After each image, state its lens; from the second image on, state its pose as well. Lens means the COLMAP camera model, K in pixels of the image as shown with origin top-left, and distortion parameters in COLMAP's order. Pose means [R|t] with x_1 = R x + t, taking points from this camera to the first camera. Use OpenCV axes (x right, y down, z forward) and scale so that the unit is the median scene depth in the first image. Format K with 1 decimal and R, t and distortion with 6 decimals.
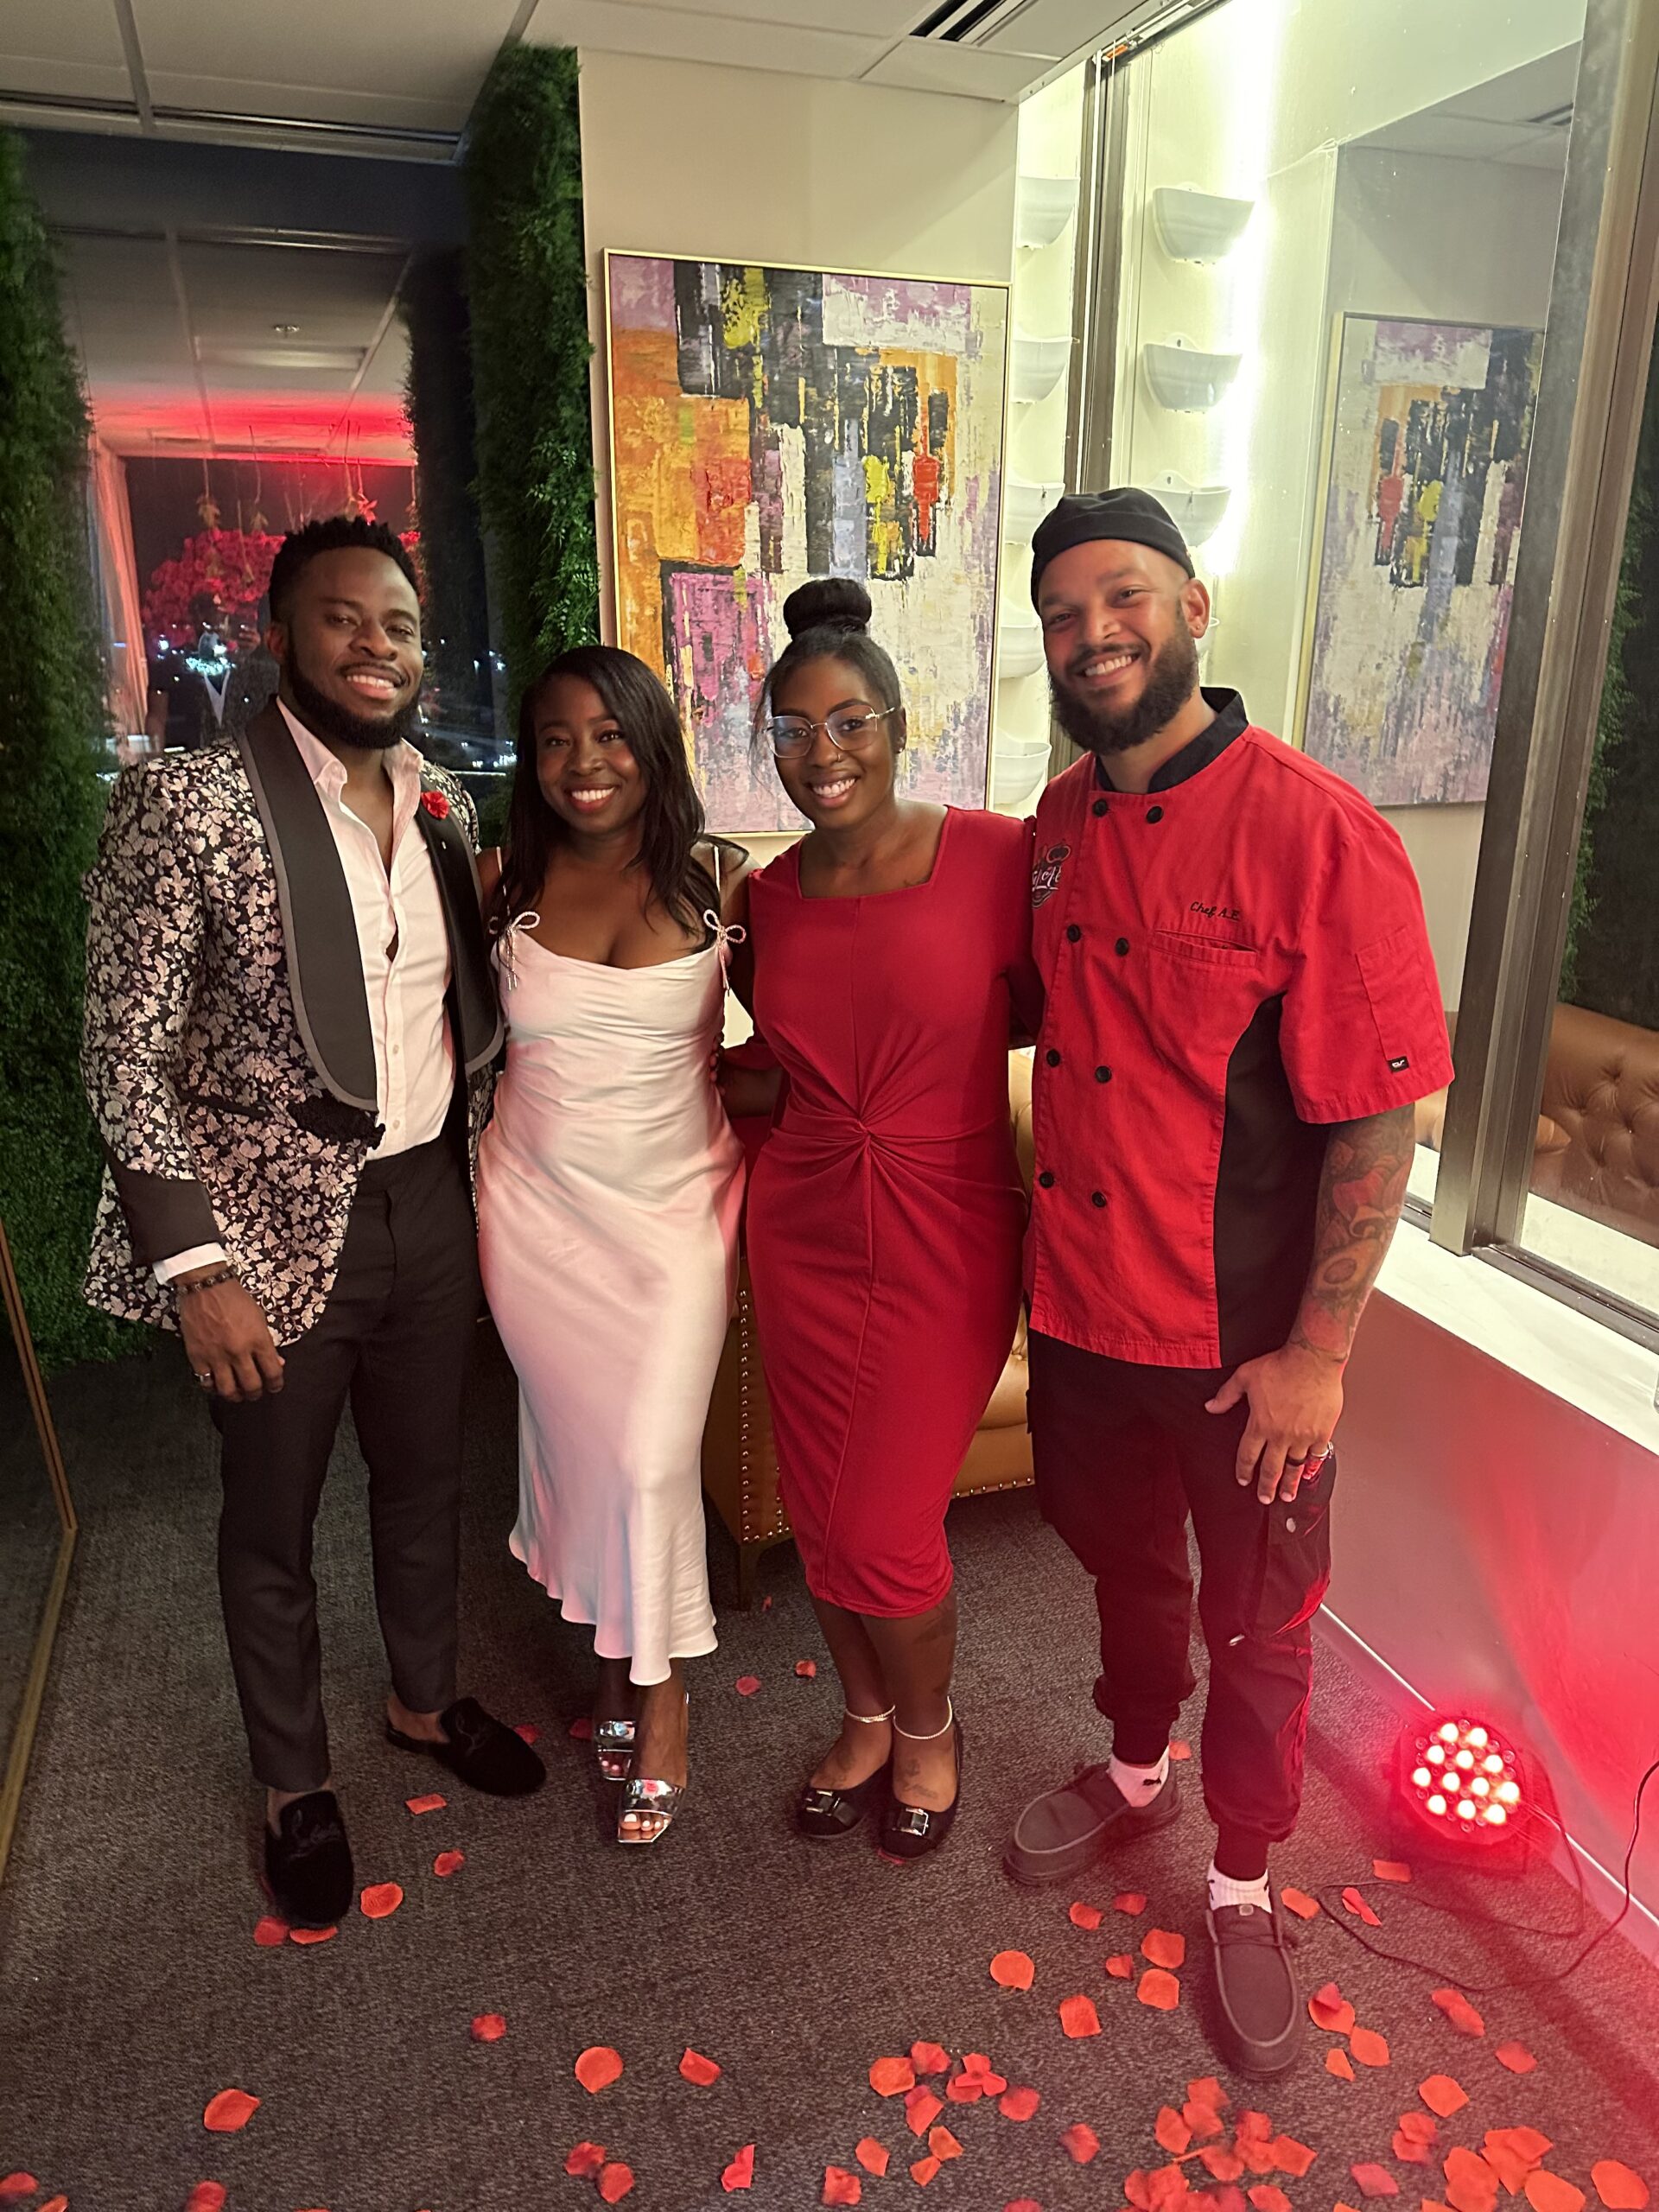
lens RADIAL K [[1596.8, 0, 766.5], [0, 1596.8, 1107.4], [0, 0, 1]] dist [-0.005560, -0.006432]
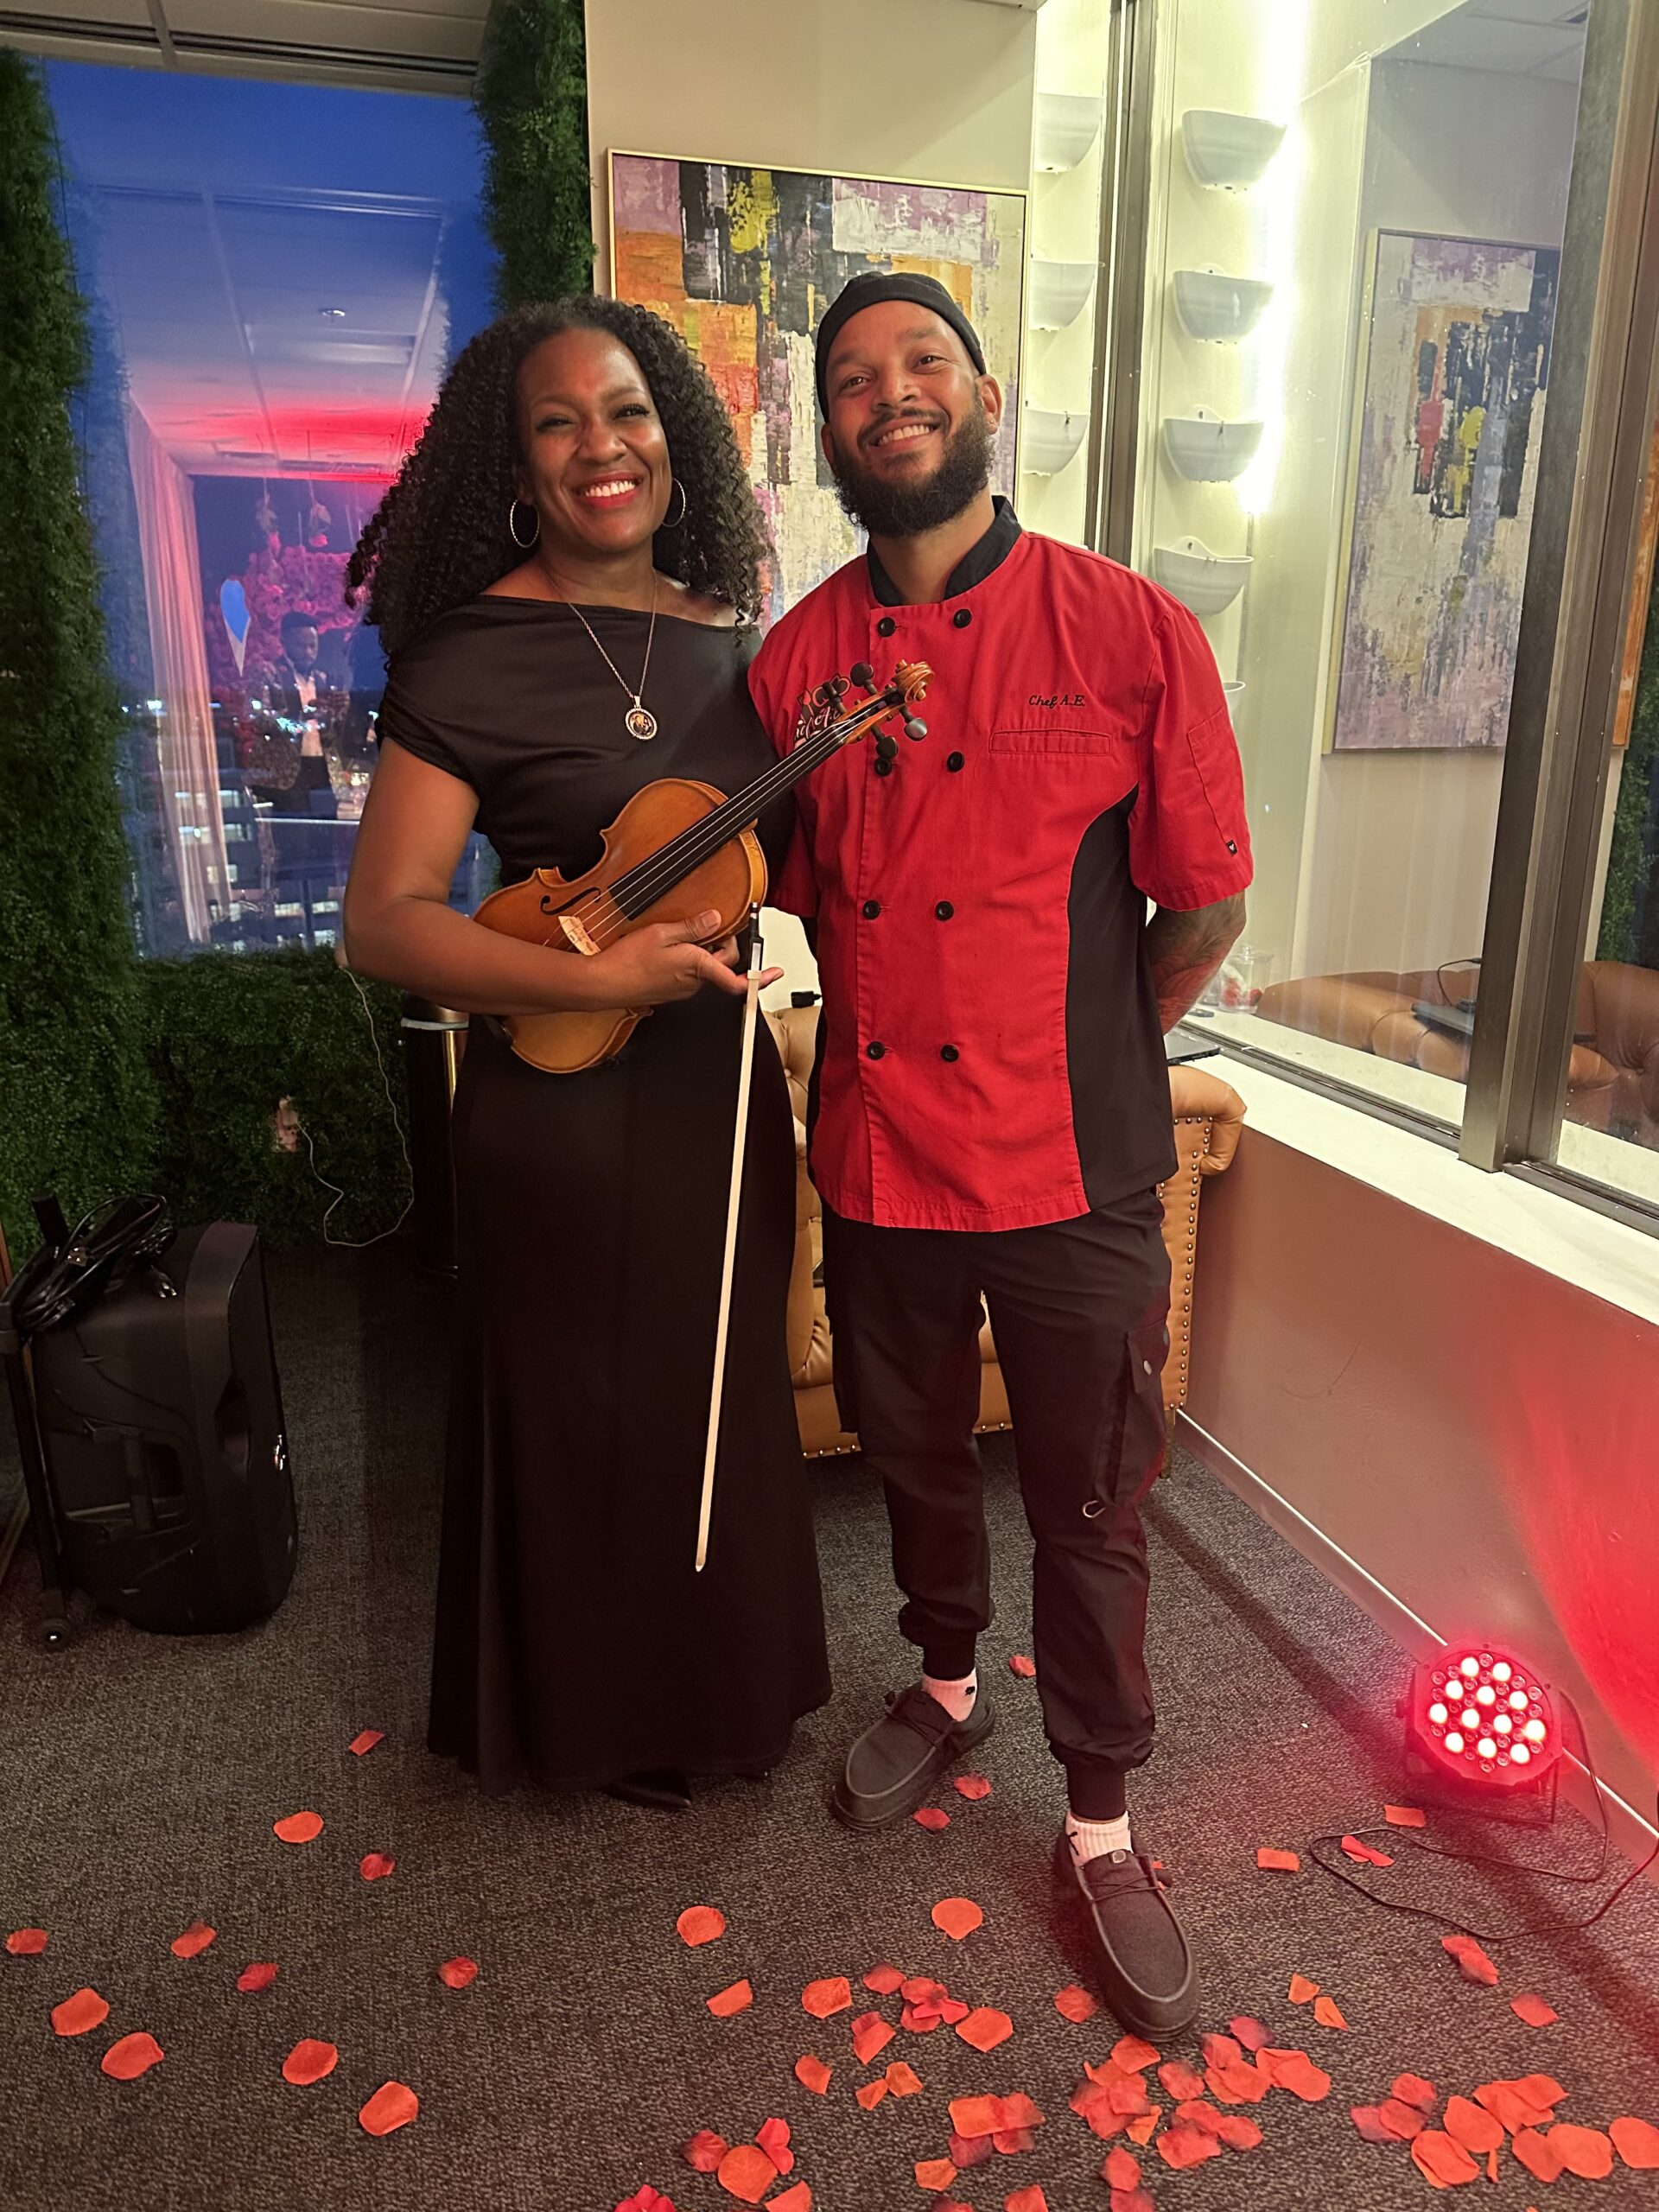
lens RADIAL K [[1596.8, 0, 766.5], [0, 1596.8, 1107.4], [0, 0, 1]] dist [-0.005560, -0.006432]
pose [[0.998864, 0.013979, -0.045562, 0.045610], [-0.015658, 0.999203, -0.036722, 0.081900], [0.045012, 0.037393, 0.998286, 0.039841]]
